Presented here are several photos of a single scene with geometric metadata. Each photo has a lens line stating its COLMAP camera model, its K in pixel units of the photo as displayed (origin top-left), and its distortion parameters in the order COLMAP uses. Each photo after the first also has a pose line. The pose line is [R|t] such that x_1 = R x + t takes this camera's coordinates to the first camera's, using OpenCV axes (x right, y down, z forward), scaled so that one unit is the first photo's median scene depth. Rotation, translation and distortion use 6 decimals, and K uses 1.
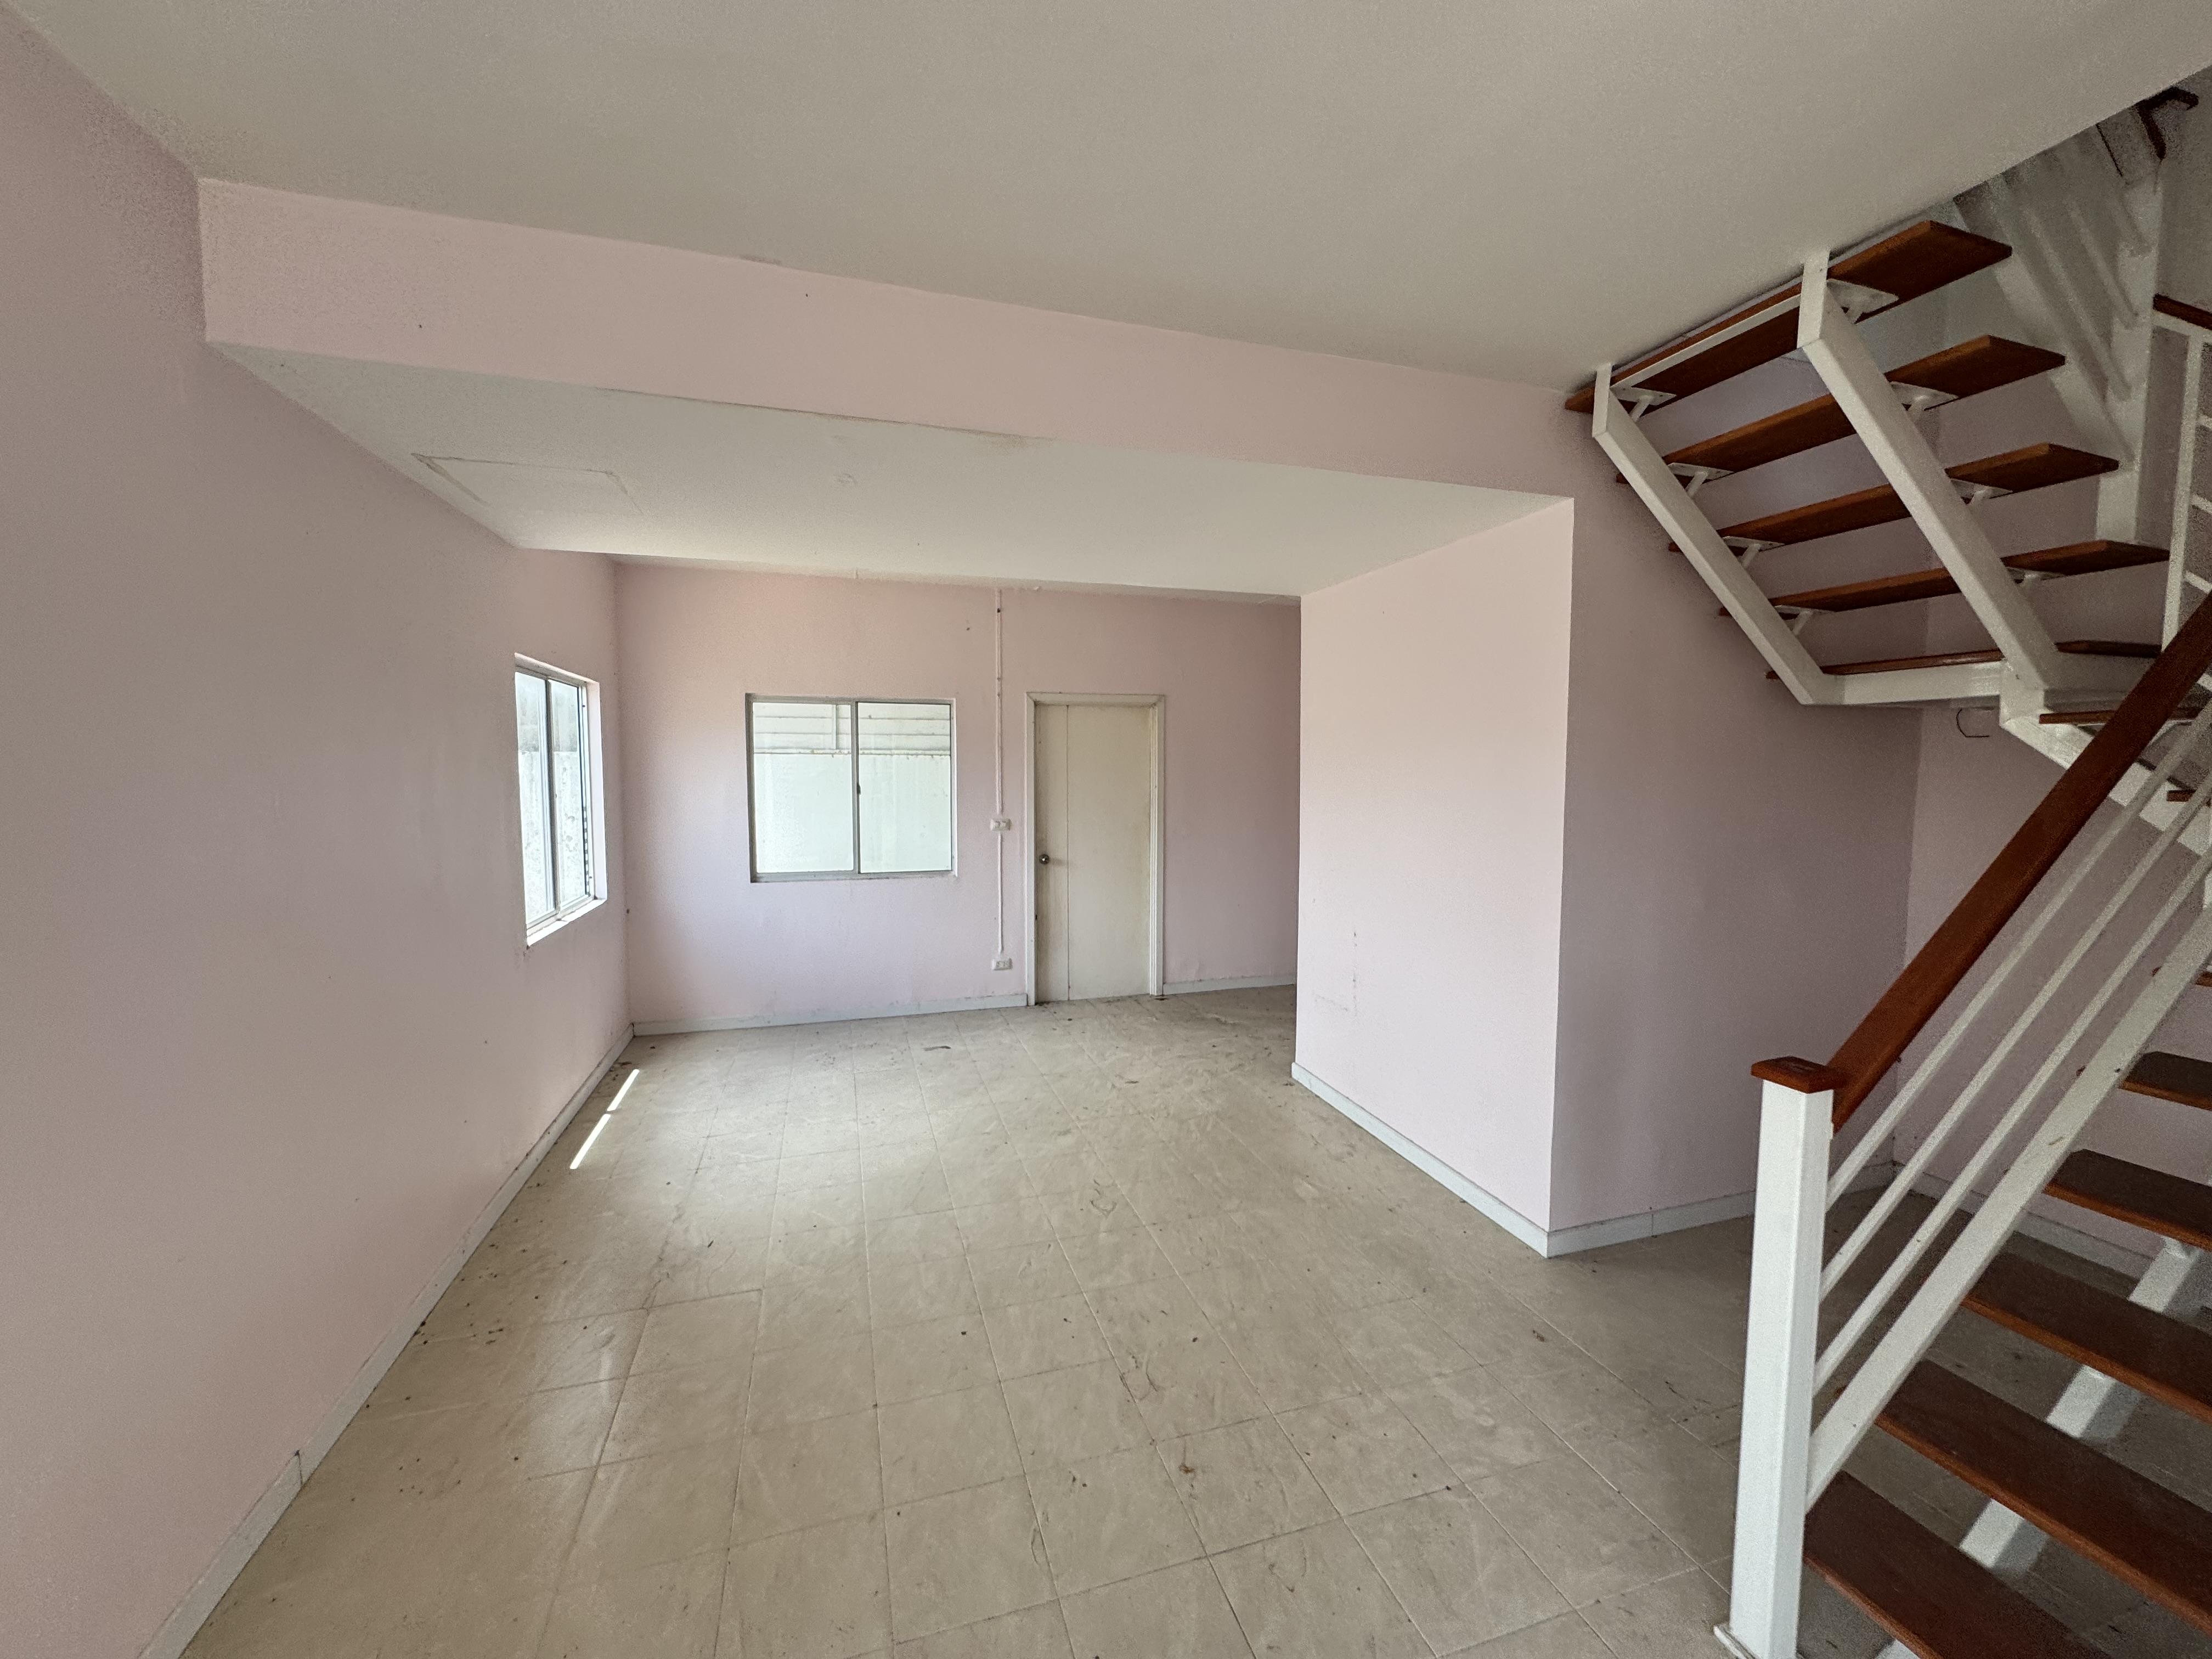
lens RADIAL K [[880.5, 0, 1101.9], [0, 880.5, 824.2], [0, 0, 1]] dist [-0.002877, -0.000025]
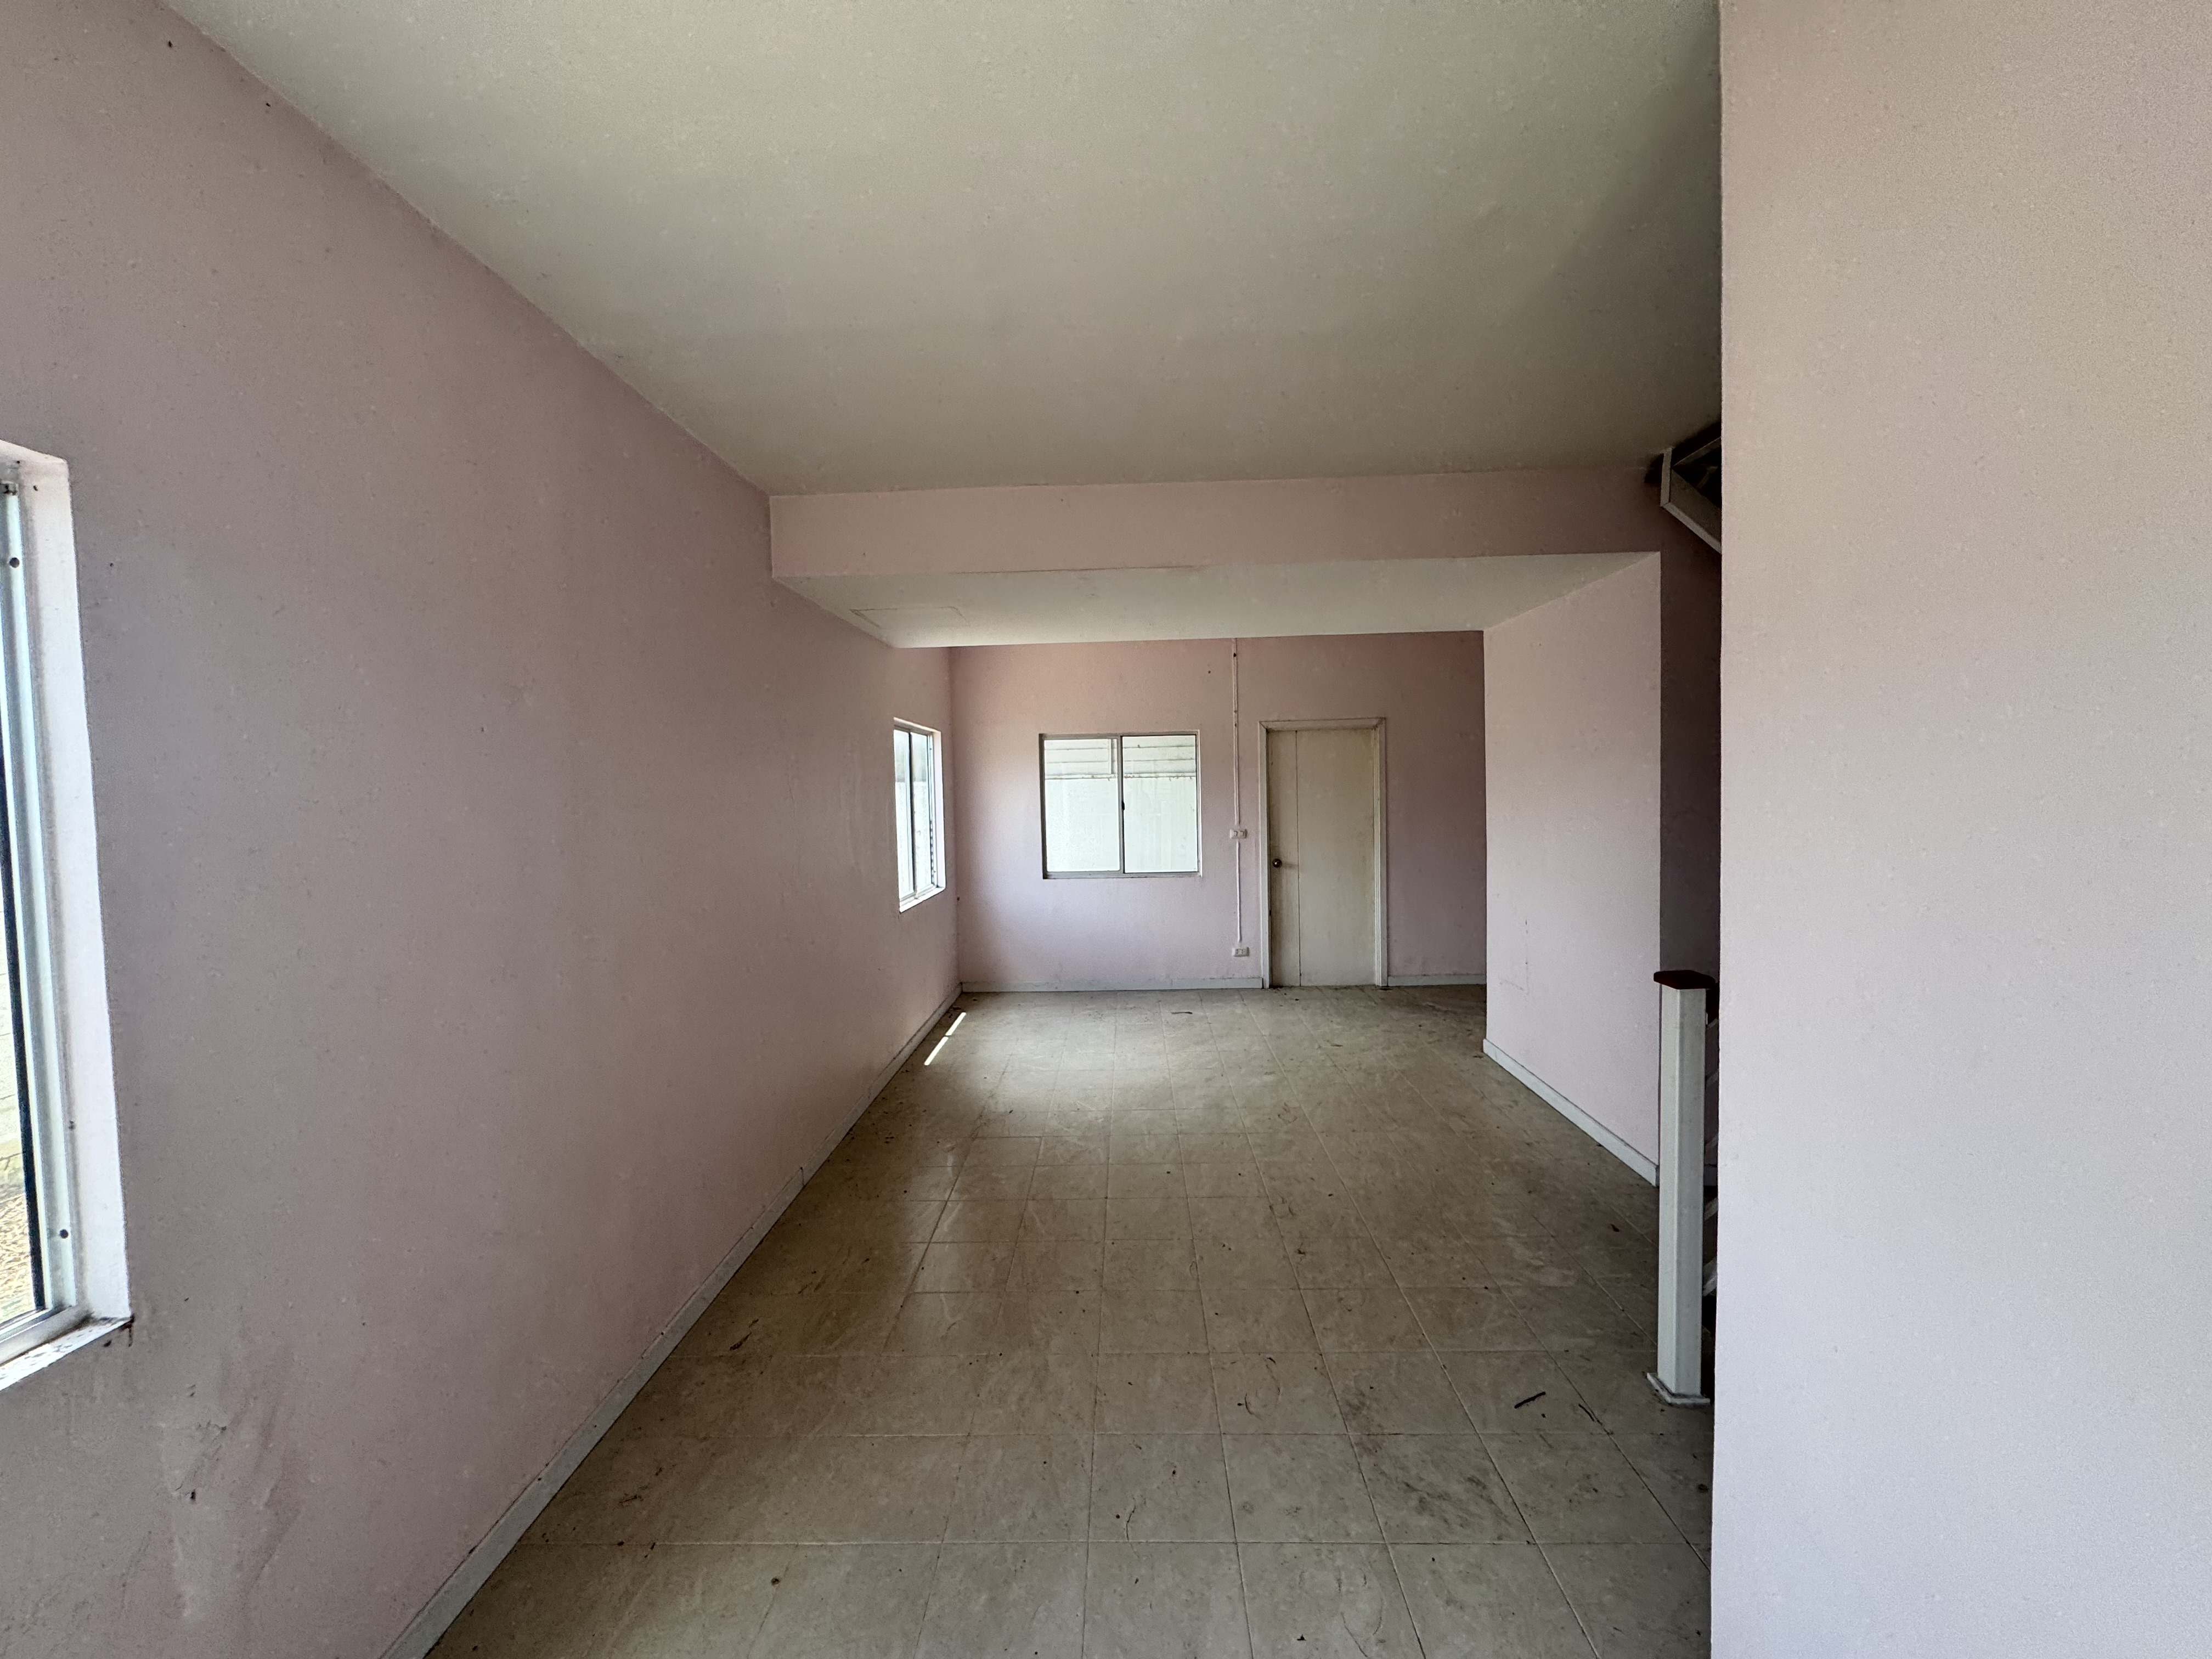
lens RADIAL K [[880.5, 0, 1101.9], [0, 880.5, 824.2], [0, 0, 1]] dist [-0.002877, -0.000025]
pose [[0.947101, -0.010363, -0.320769, 0.118206], [0.002962, 0.999718, -0.023551, 0.019681], [0.320922, 0.021355, 0.946865, -0.239011]]
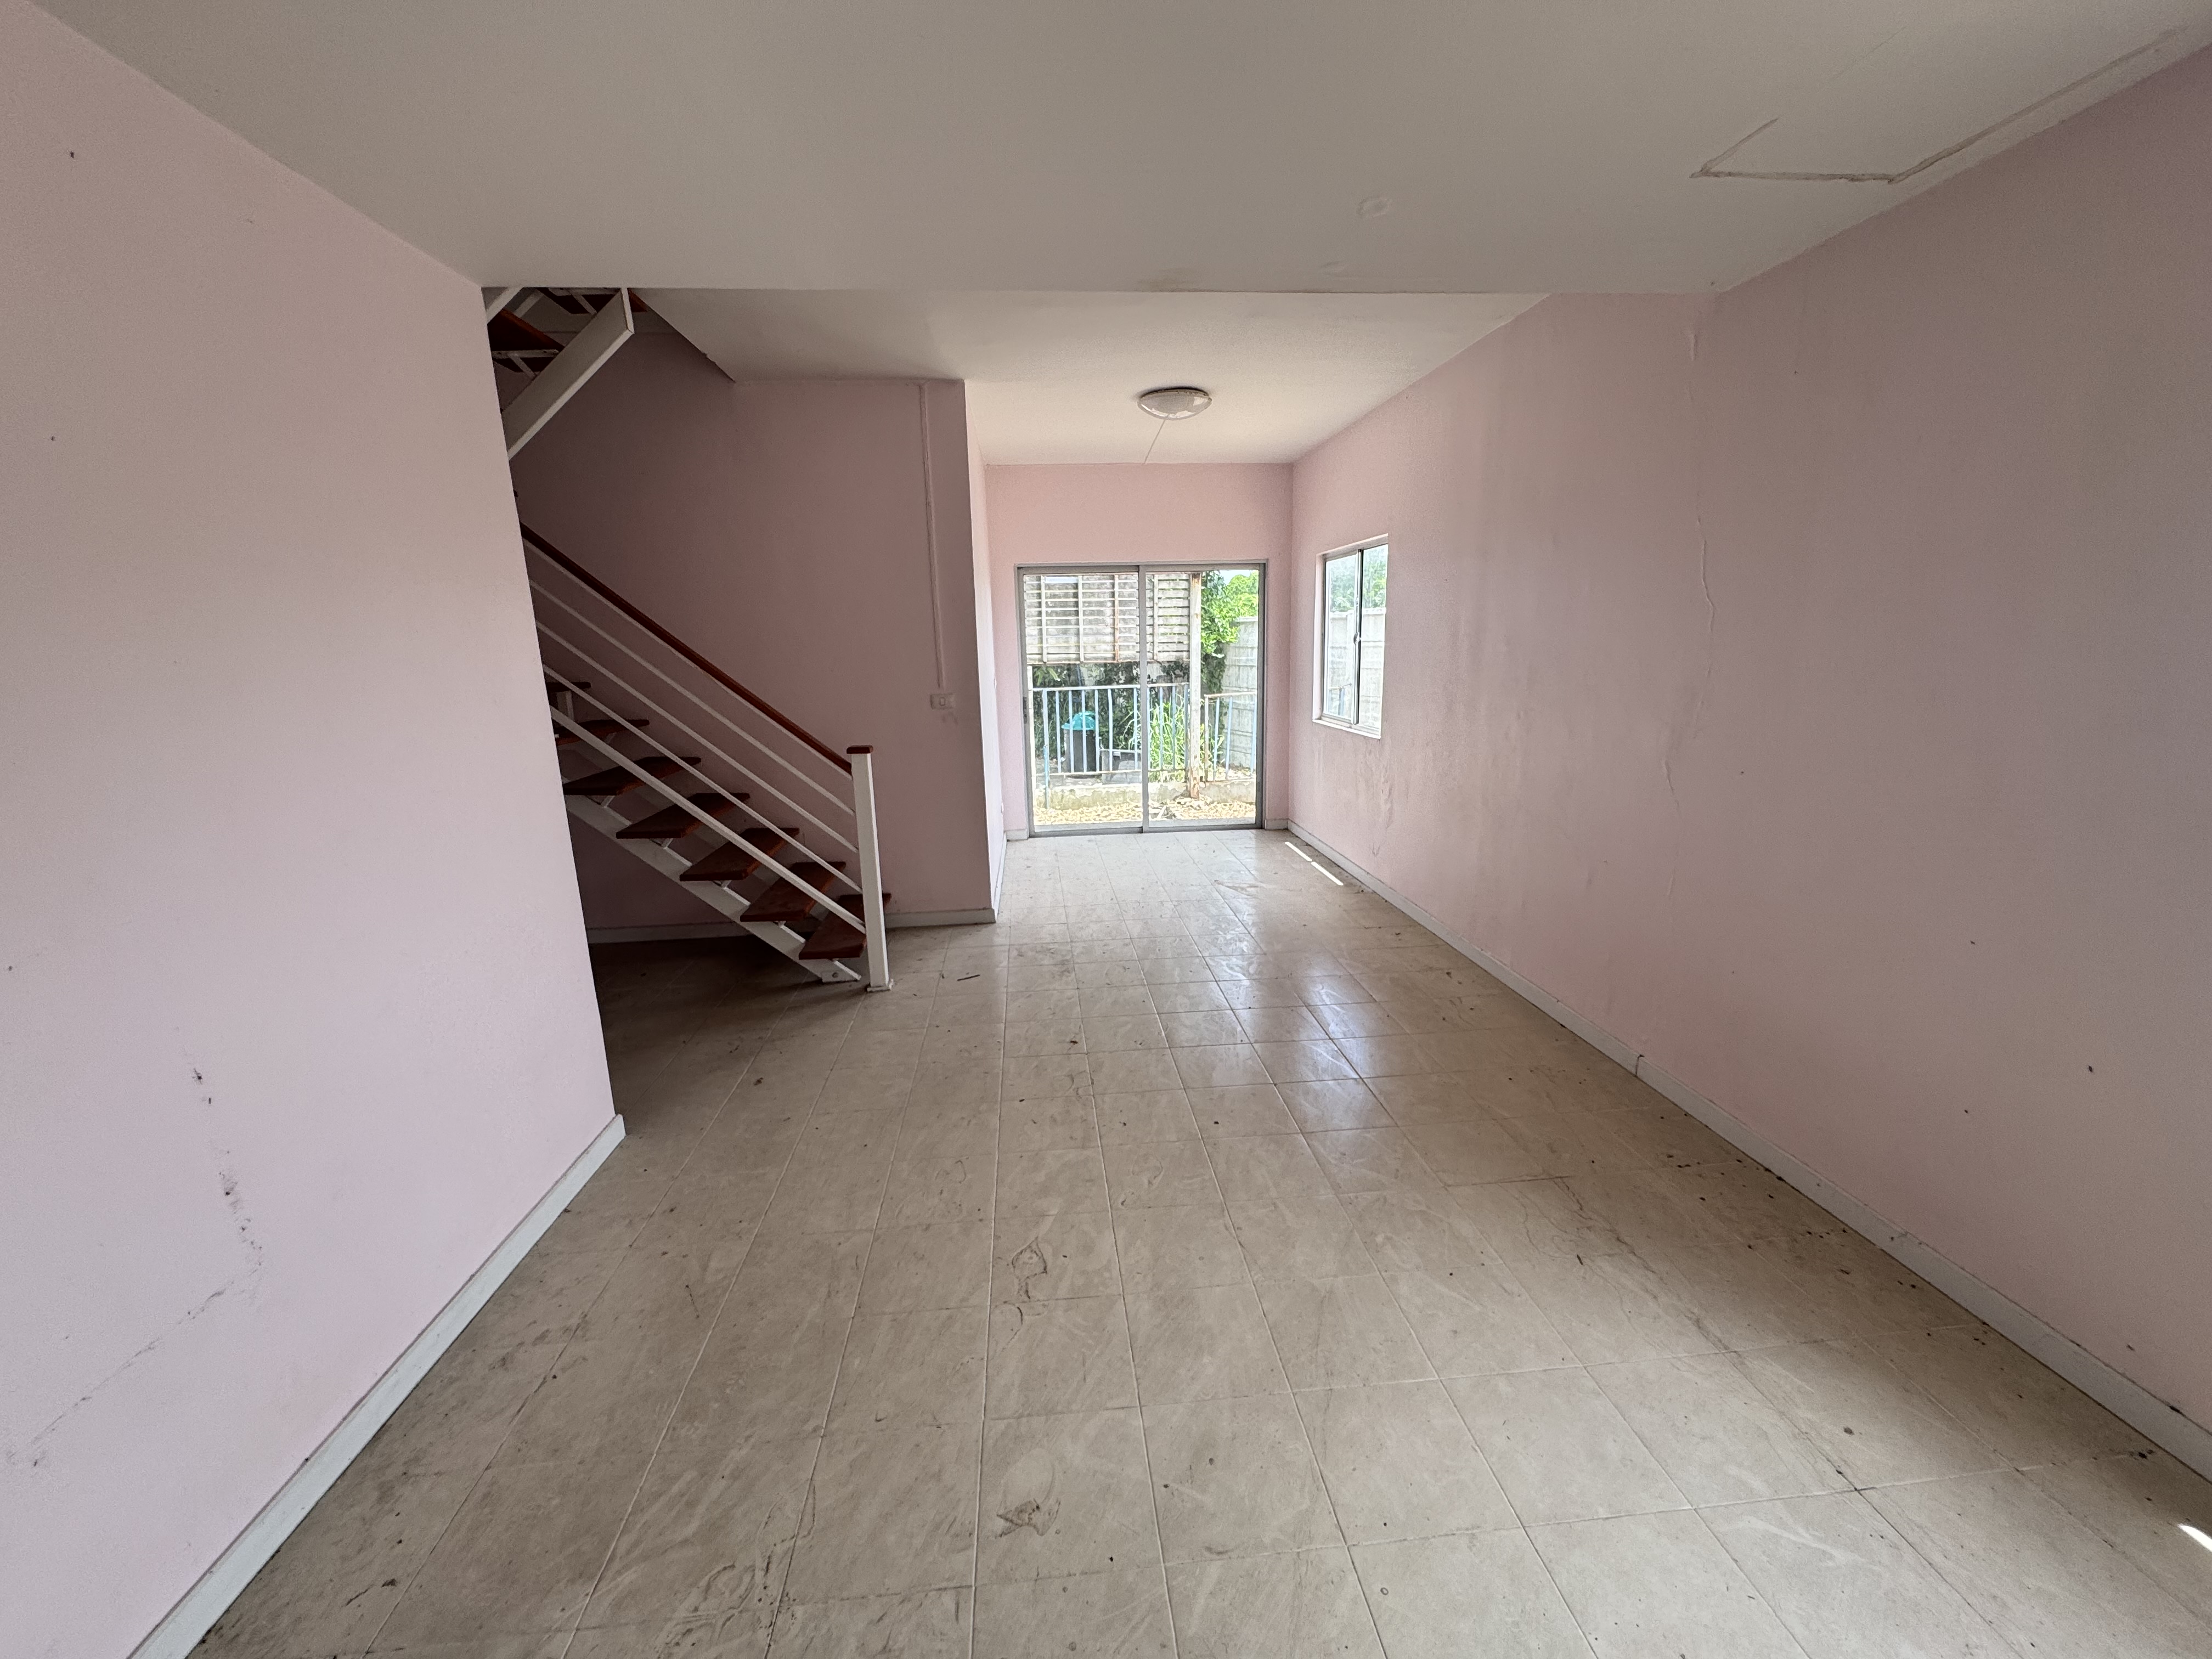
lens RADIAL K [[877.6, 0, 1104.4], [0, 877.6, 831.2], [0, 0, 1]] dist [-0.002090, 0.000109]
pose [[-0.978201, -0.021830, 0.206512, -0.133735], [0.037710, 0.959252, 0.280026, -0.053492], [-0.204210, 0.281709, -0.937517, 1.097371]]
